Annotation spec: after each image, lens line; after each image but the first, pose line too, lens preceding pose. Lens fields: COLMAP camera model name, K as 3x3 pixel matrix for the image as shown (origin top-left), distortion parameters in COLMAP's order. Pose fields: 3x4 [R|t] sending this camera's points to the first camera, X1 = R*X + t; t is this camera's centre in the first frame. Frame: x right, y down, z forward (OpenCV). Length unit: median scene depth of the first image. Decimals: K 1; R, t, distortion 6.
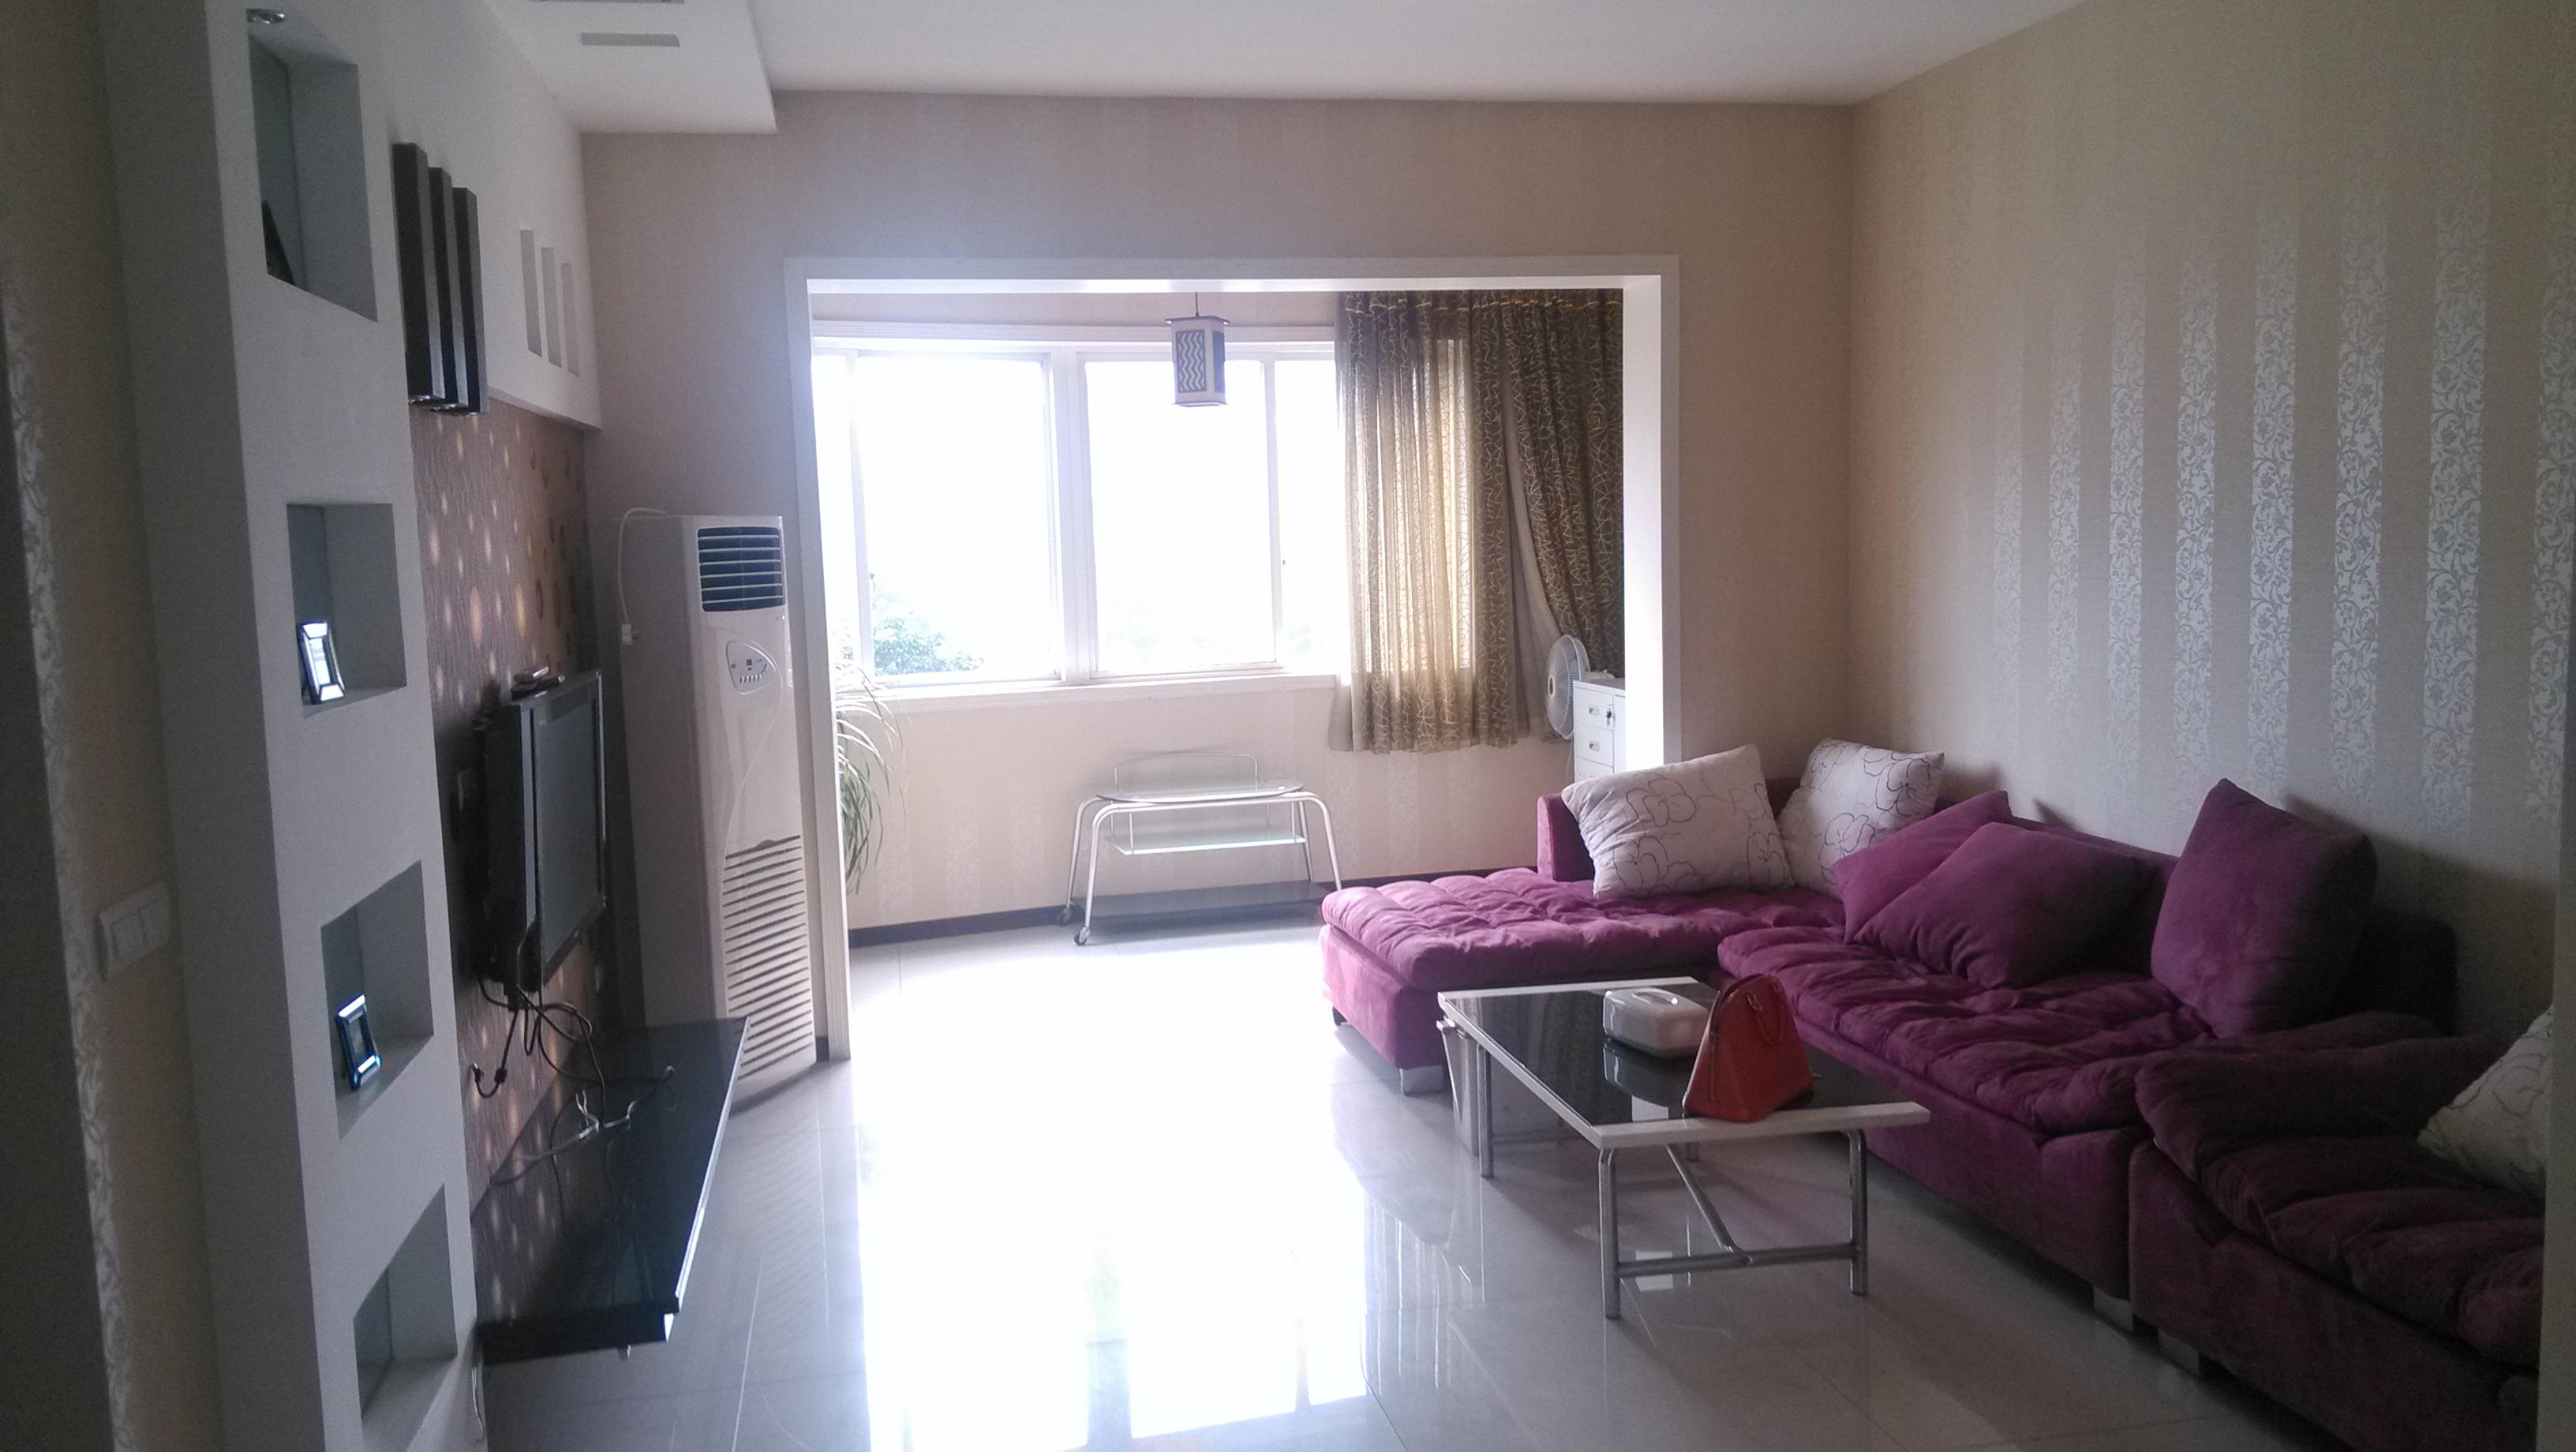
lens RADIAL K [[1965.3, 0, 1281.0], [0, 1965.3, 720.0], [0, 0, 1]] dist [0.085795, -0.157902]
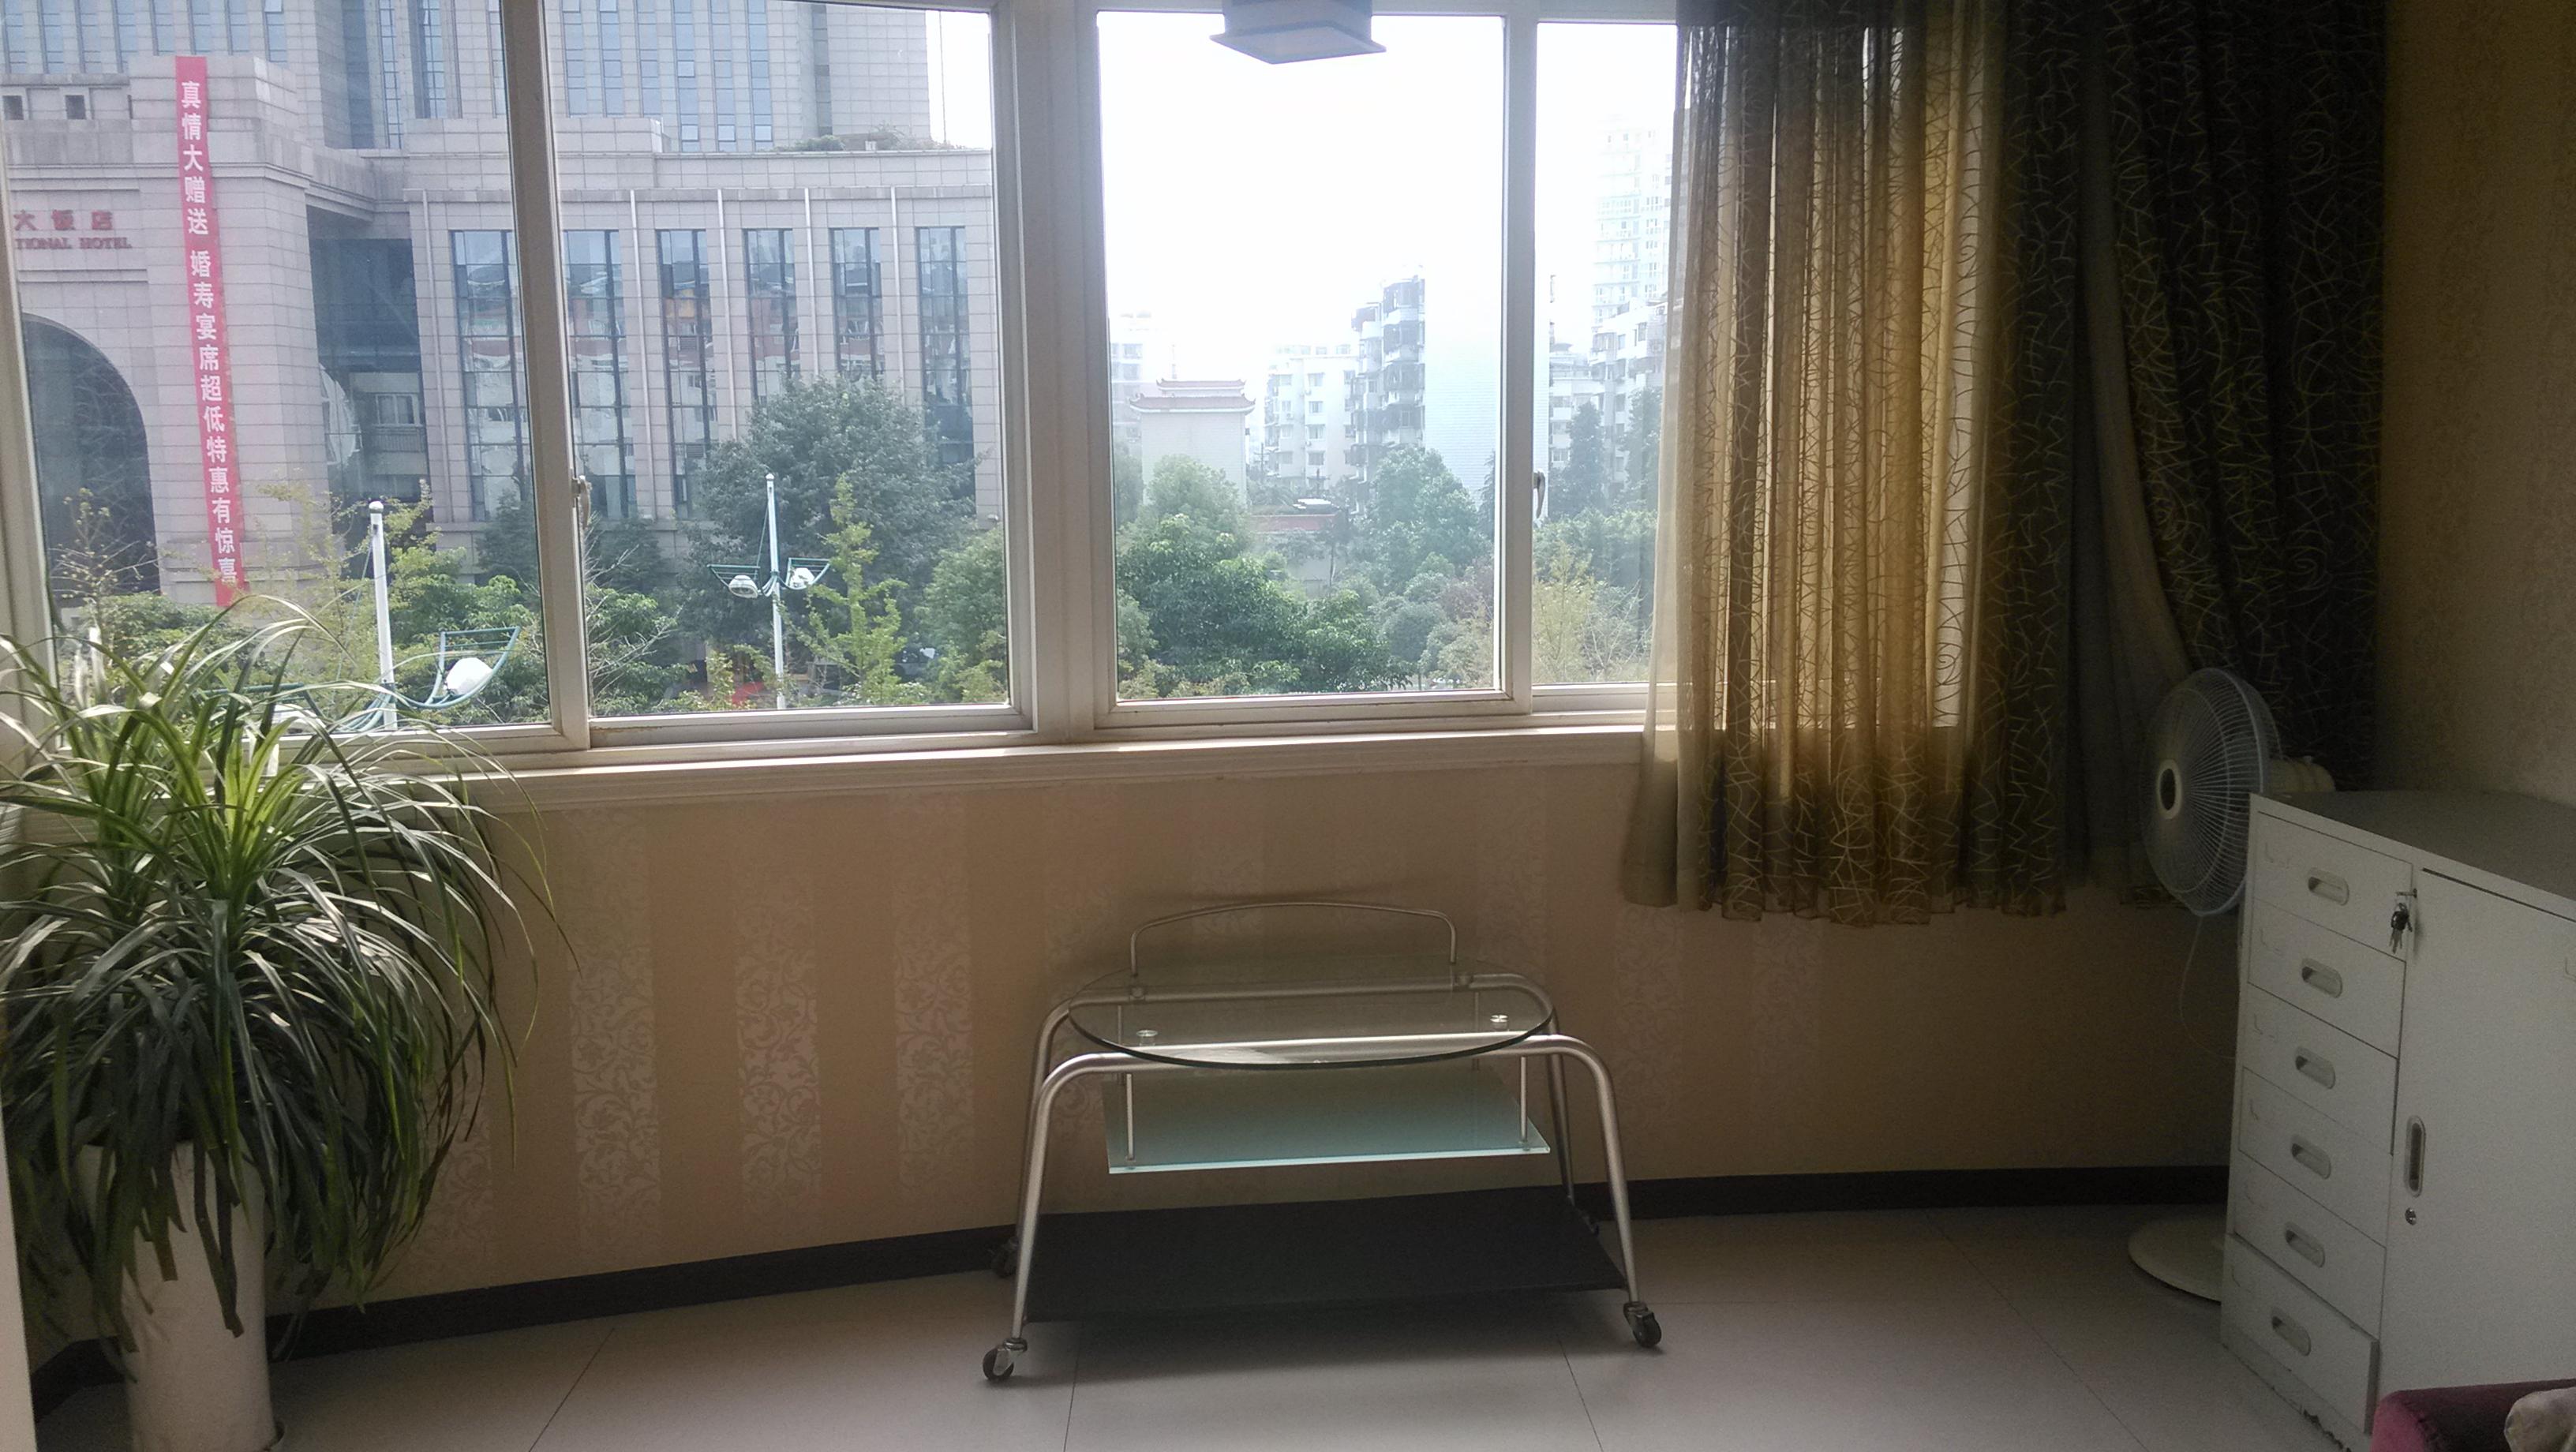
lens RADIAL K [[1965.3, 0, 1281.0], [0, 1965.3, 720.0], [0, 0, 1]] dist [0.085795, -0.157902]
pose [[0.985676, 0.043425, -0.162961, 0.019510], [-0.033270, 0.997361, 0.064536, -0.052790], [0.165334, -0.058190, 0.984520, 0.548906]]
